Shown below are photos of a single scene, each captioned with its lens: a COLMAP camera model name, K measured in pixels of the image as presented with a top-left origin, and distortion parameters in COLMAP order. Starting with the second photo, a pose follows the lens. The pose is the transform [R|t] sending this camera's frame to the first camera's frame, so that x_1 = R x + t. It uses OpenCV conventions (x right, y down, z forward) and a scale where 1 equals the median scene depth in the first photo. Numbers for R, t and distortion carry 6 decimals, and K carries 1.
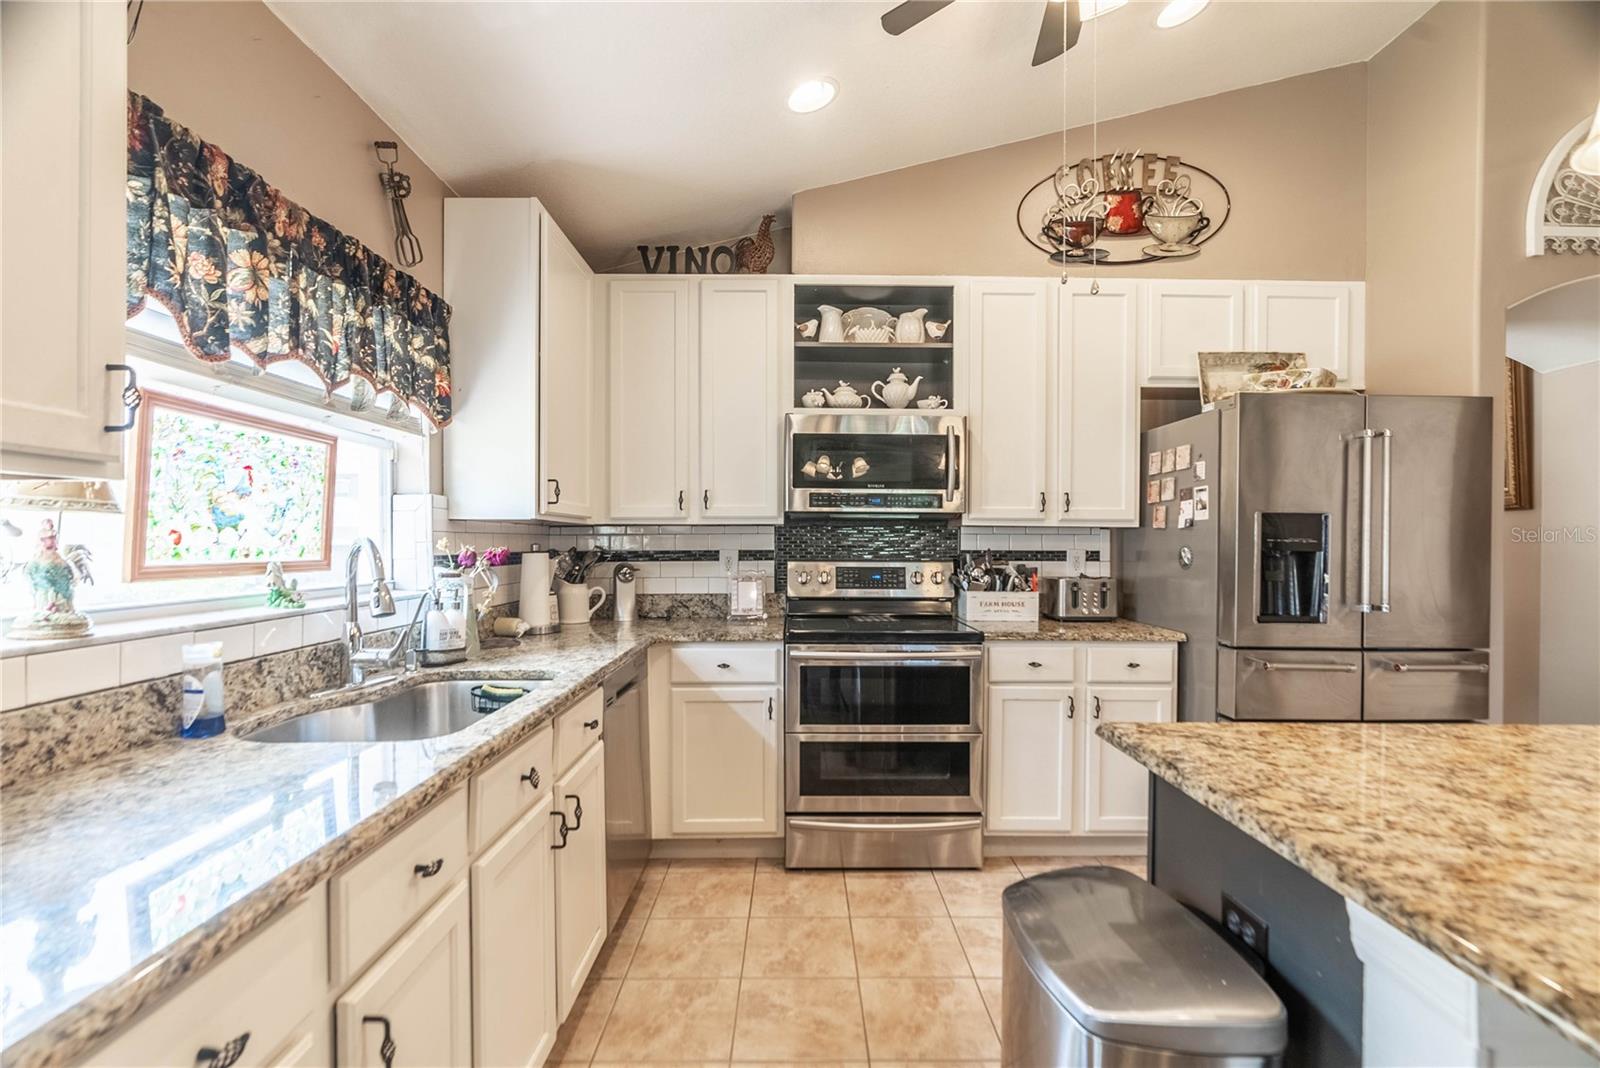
lens RADIAL K [[733.7, 0, 798.6], [0, 733.7, 541.6], [0, 0, 1]] dist [-0.008525, 0.002682]
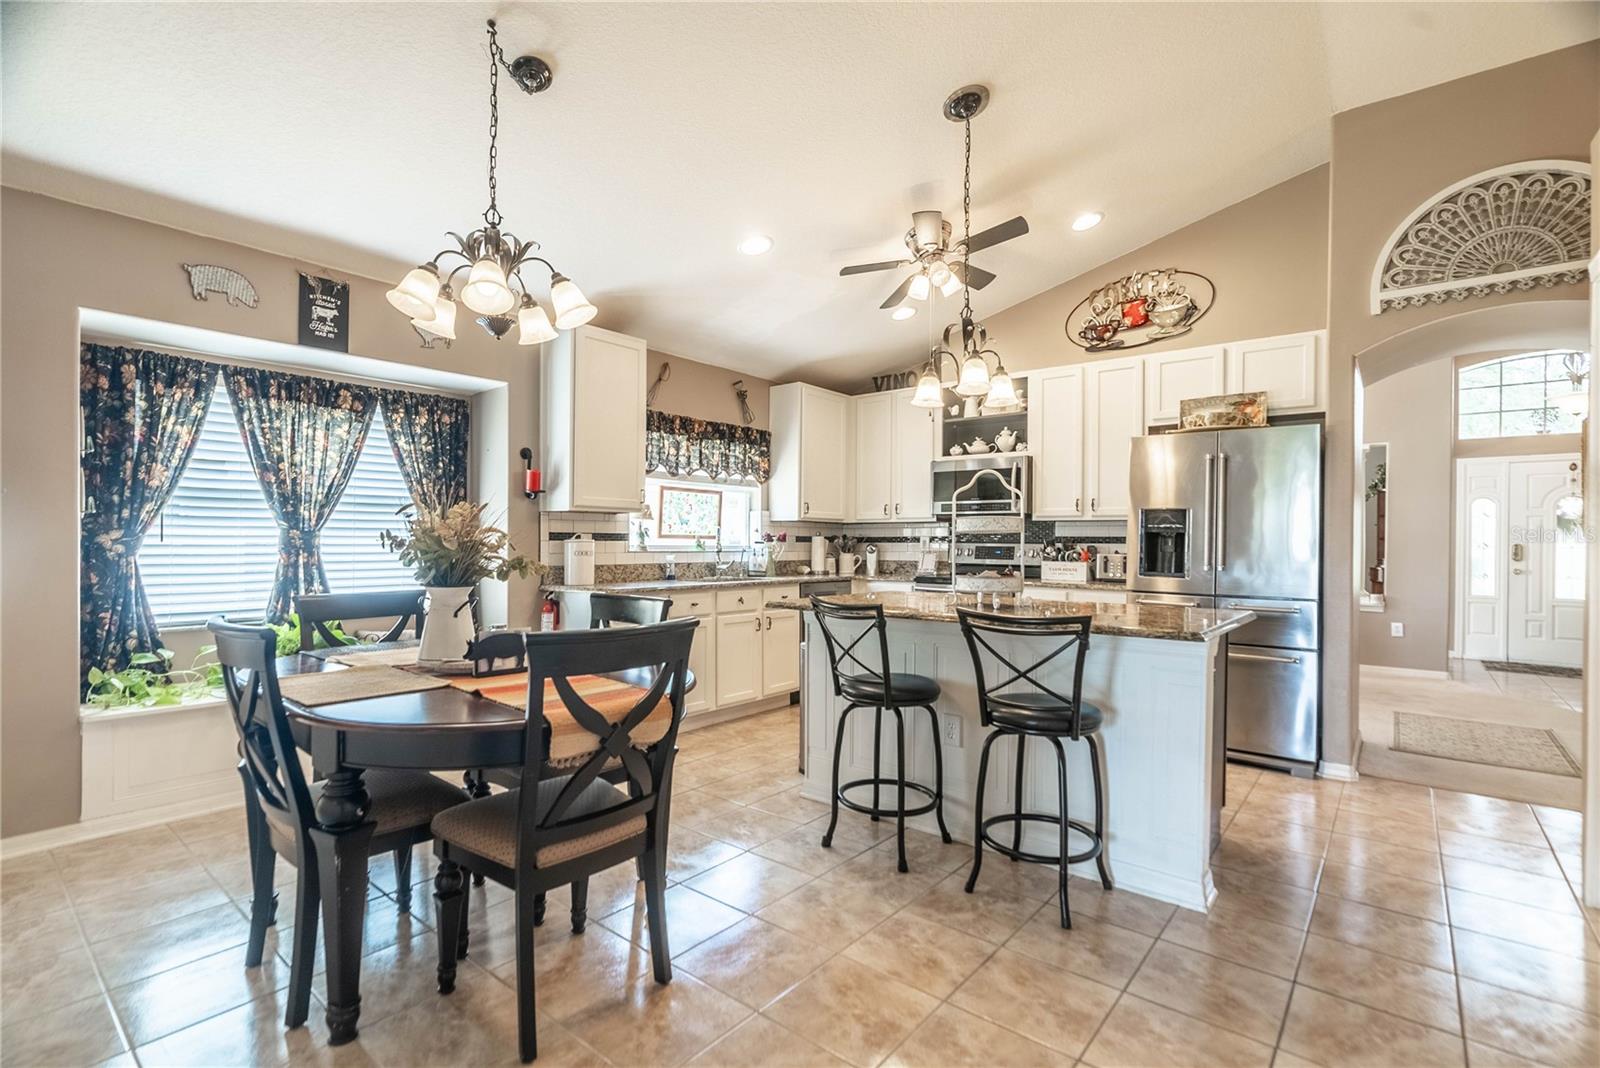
lens RADIAL K [[733.7, 0, 801.7], [0, 733.7, 540.9], [0, 0, 1]] dist [-0.008525, 0.002682]
pose [[0.775626, 0.001001, -0.631192, 0.873645], [-0.005272, 0.999974, -0.004893, 0.036070], [0.631170, 0.007122, 0.775612, -0.622795]]
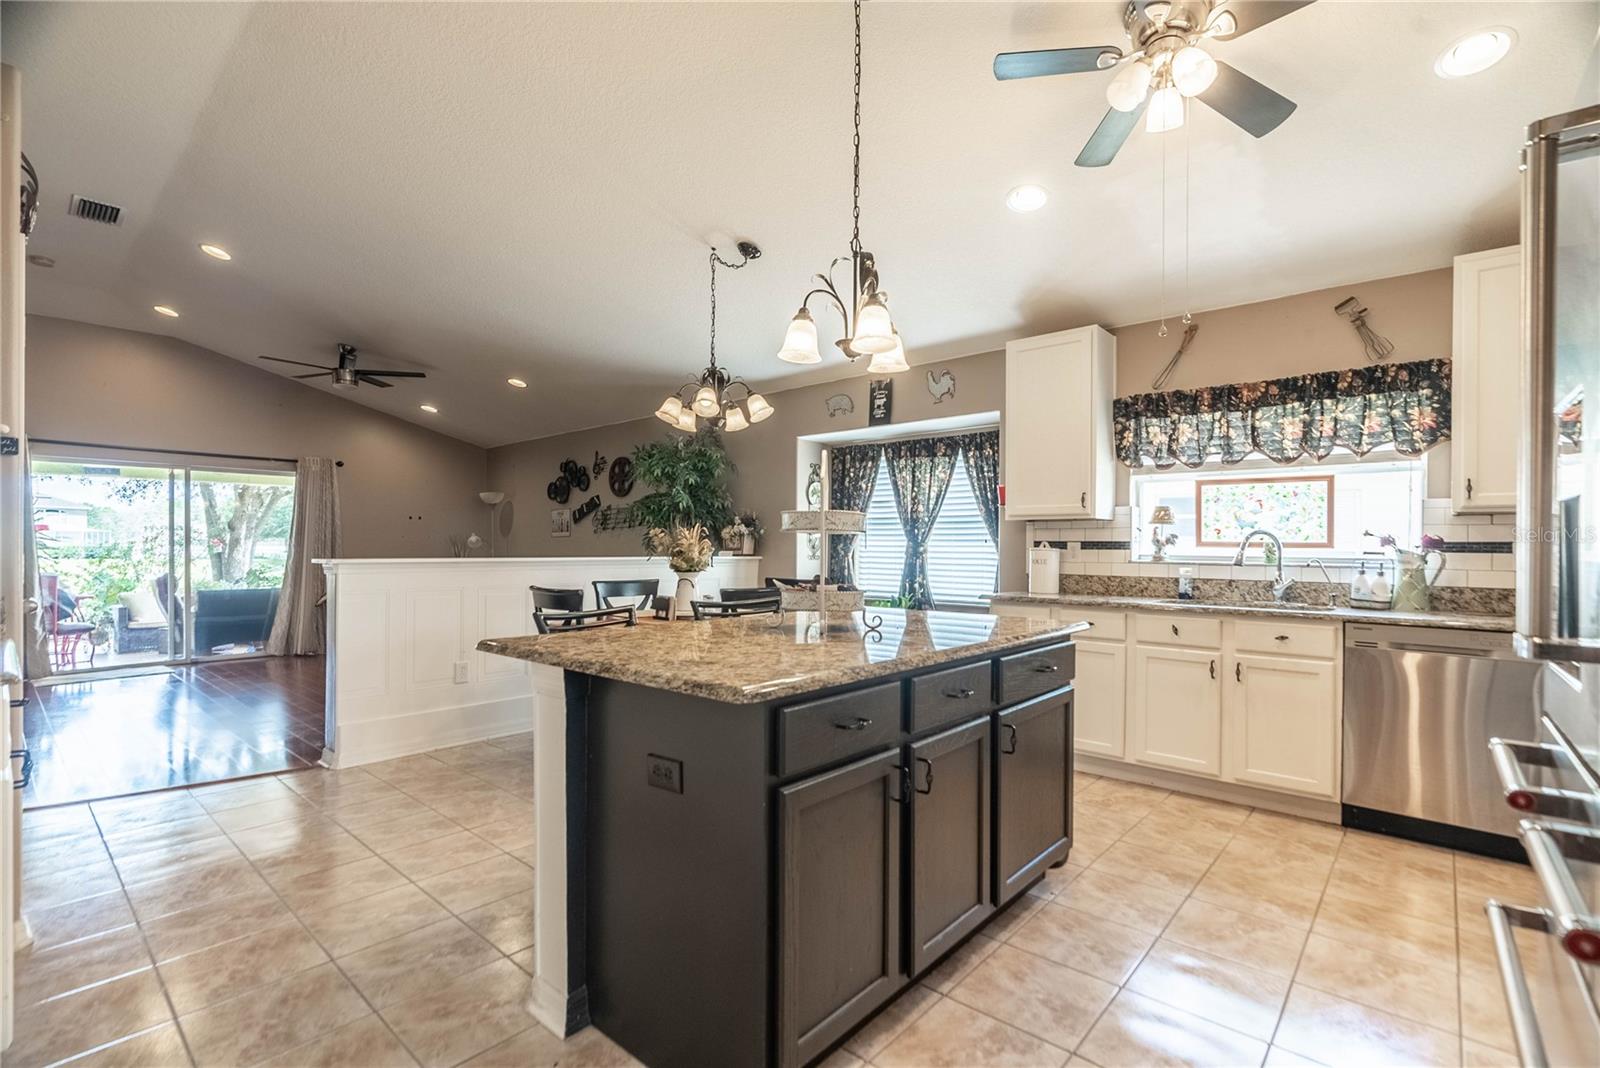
lens RADIAL K [[733.7, 0, 801.5], [0, 733.7, 539.3], [0, 0, 1]] dist [-0.008525, 0.002682]
pose [[-0.655580, -0.014174, -0.754993, 1.030661], [-0.010385, 0.999899, -0.009754, 0.030623], [0.755055, 0.001446, -0.655660, 0.762852]]
